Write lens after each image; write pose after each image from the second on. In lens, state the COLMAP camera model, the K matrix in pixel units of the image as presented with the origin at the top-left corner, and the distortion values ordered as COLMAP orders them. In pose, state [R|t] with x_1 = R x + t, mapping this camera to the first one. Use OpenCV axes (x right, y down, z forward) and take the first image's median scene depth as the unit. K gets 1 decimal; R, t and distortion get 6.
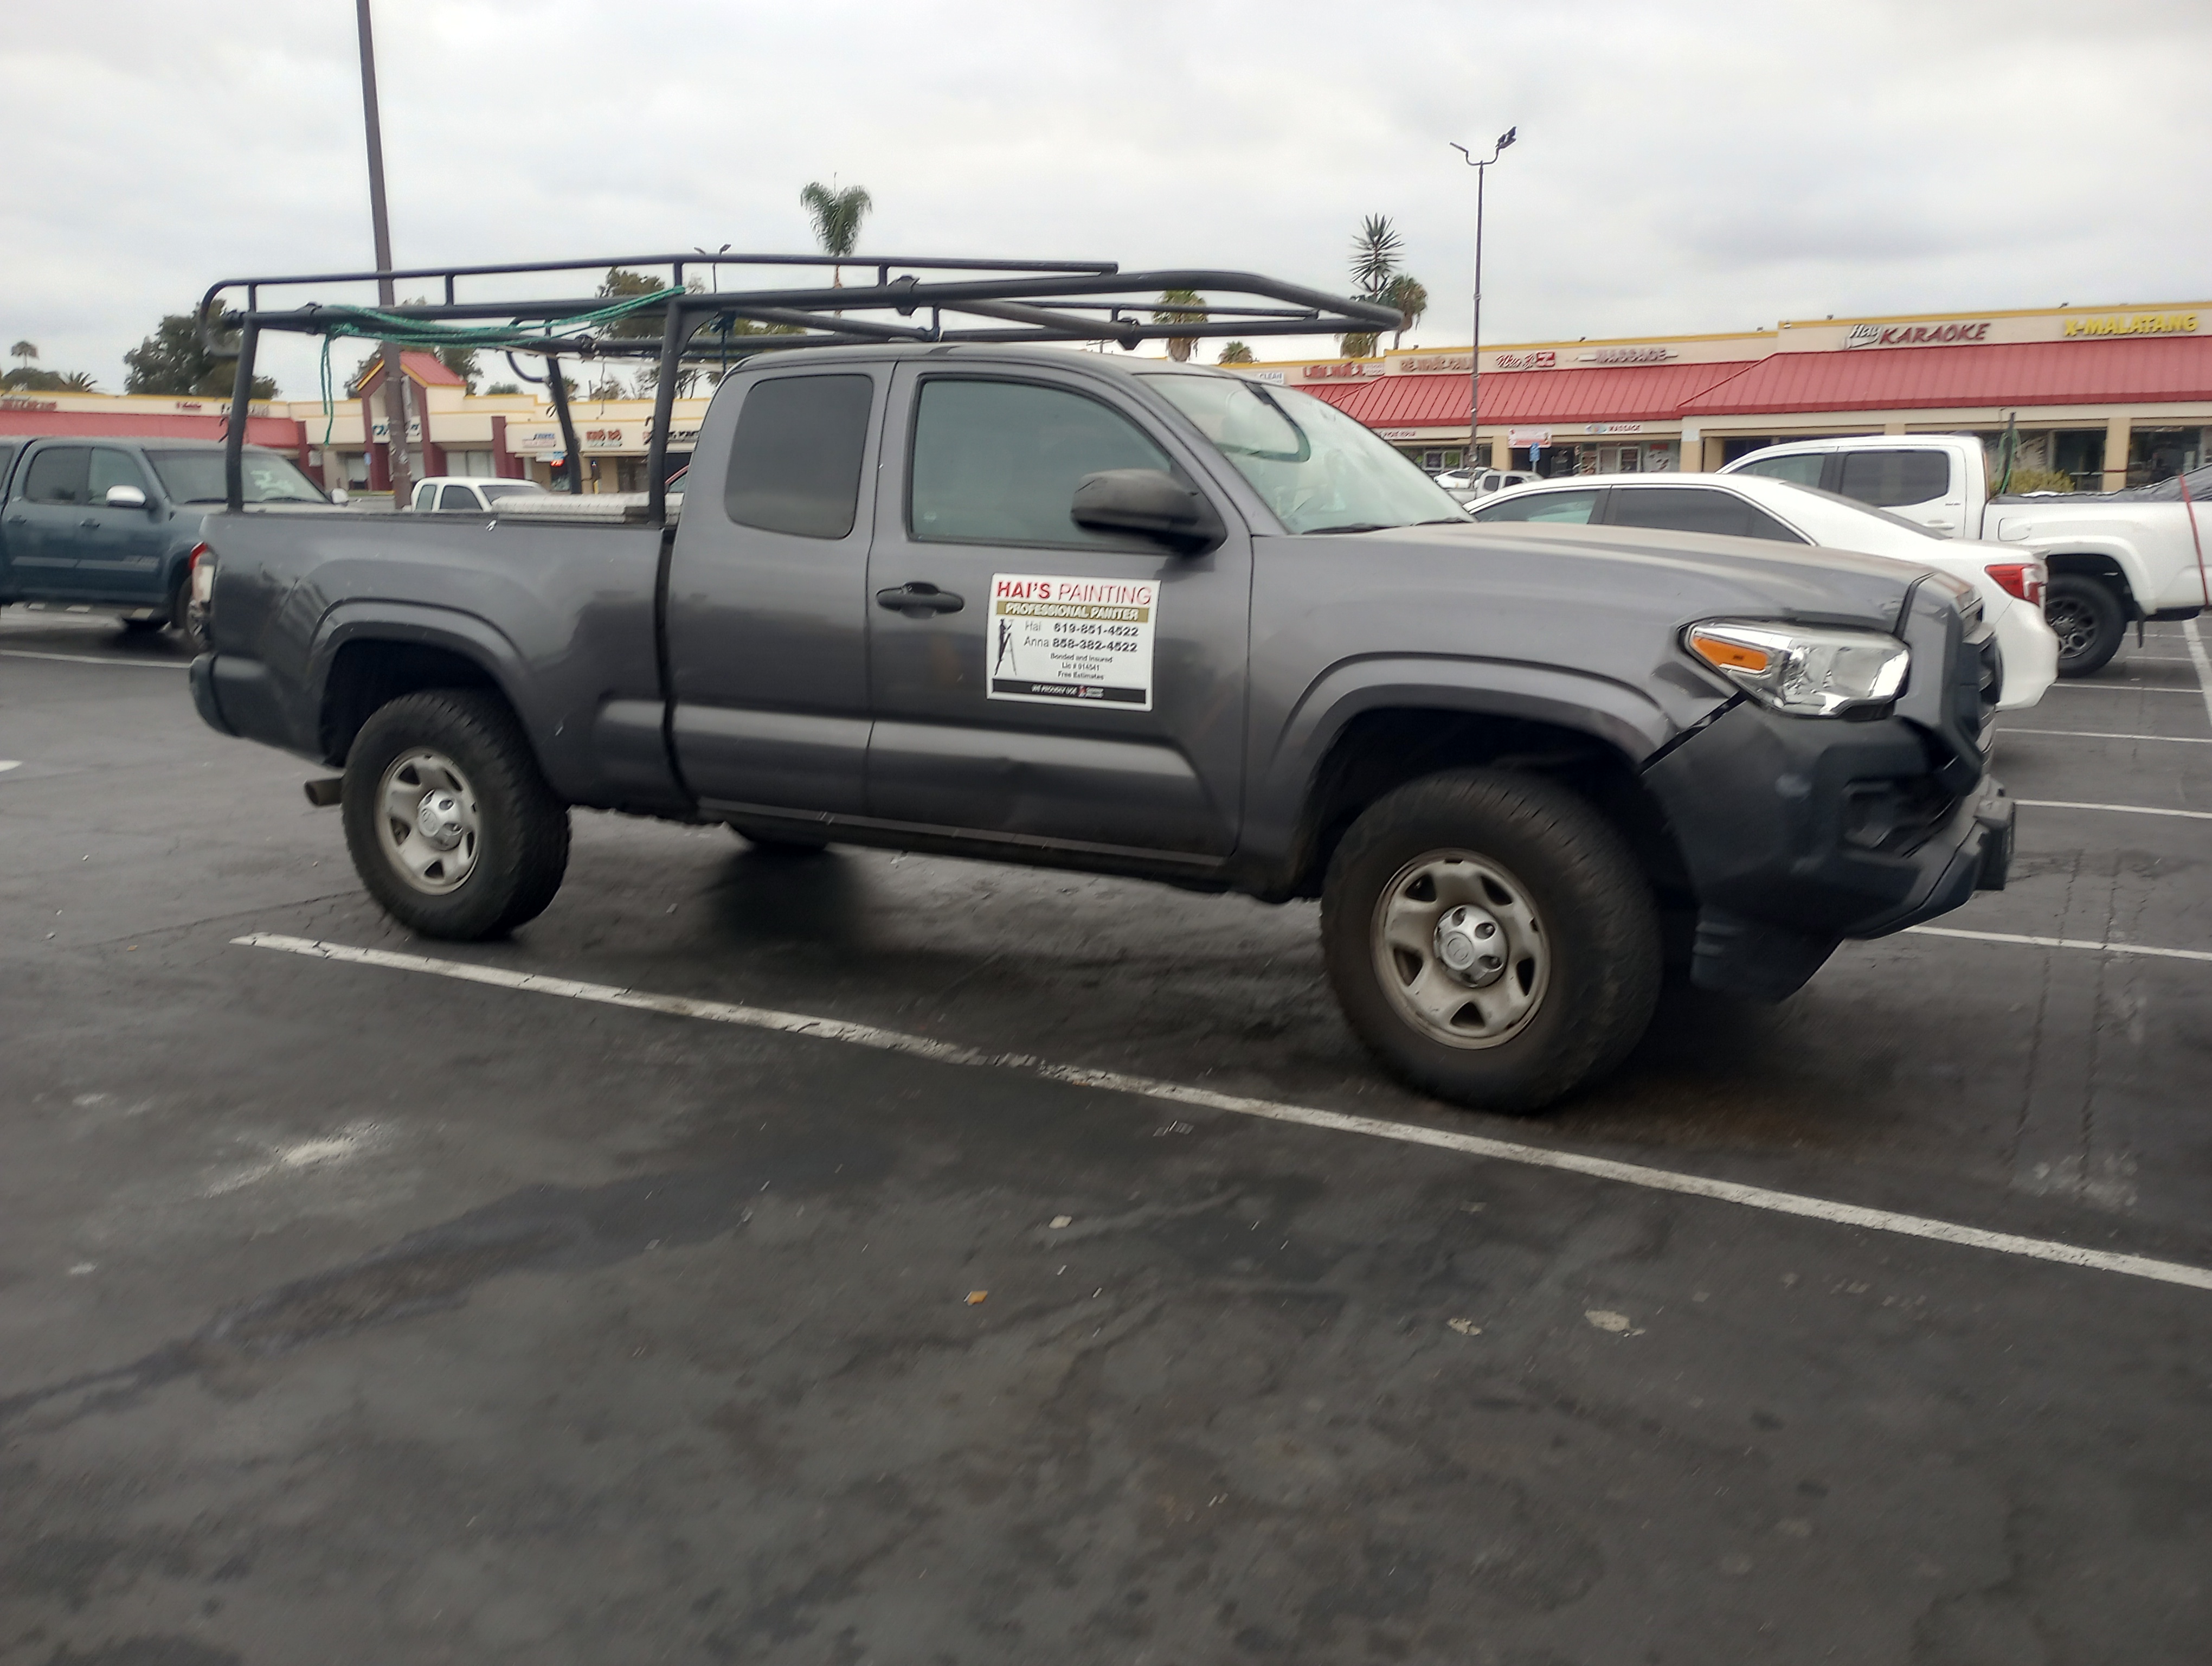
lens RADIAL K [[1849.1, 0, 1109.5], [0, 1849.1, 837.3], [0, 0, 1]] dist [0.007833, -0.002443]
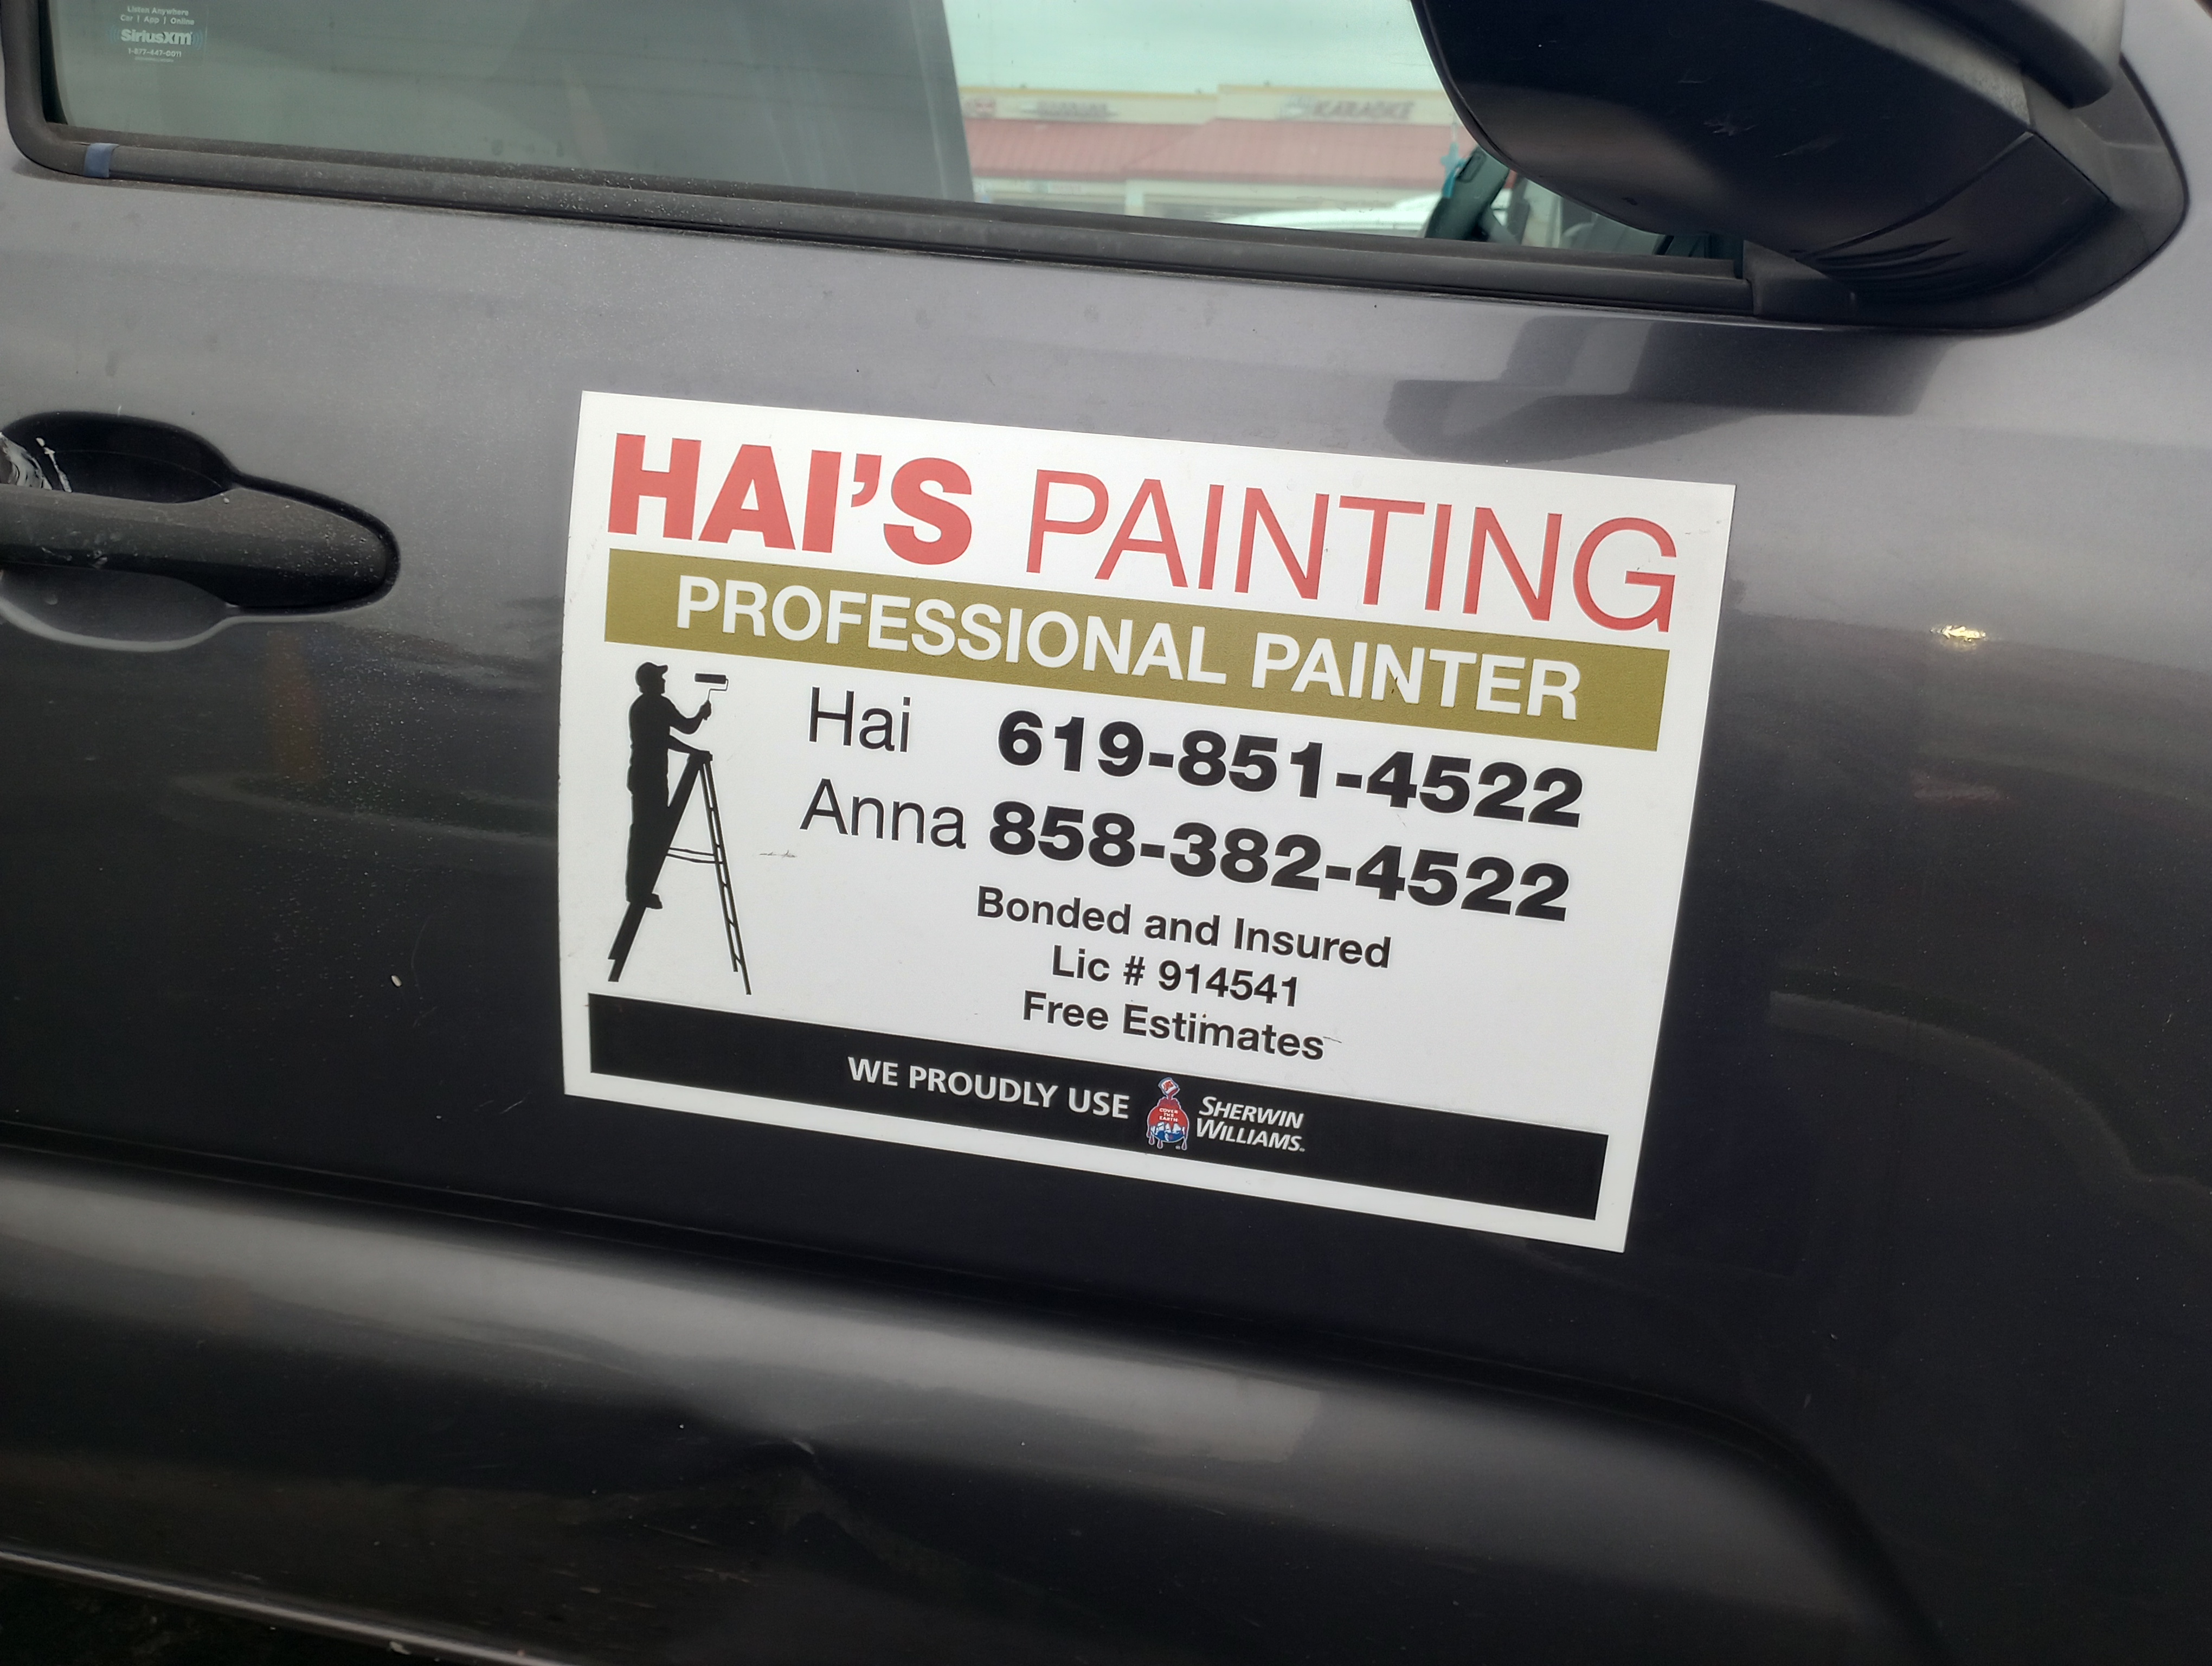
lens RADIAL K [[1849.1, 0, 1105.0], [0, 1849.1, 820.1], [0, 0, 1]] dist [0.007833, -0.002443]
pose [[0.952207, -0.040758, 0.302723, -0.070865], [0.005462, 0.993171, 0.116538, -0.124957], [-0.305406, -0.109315, 0.945927, 0.838152]]
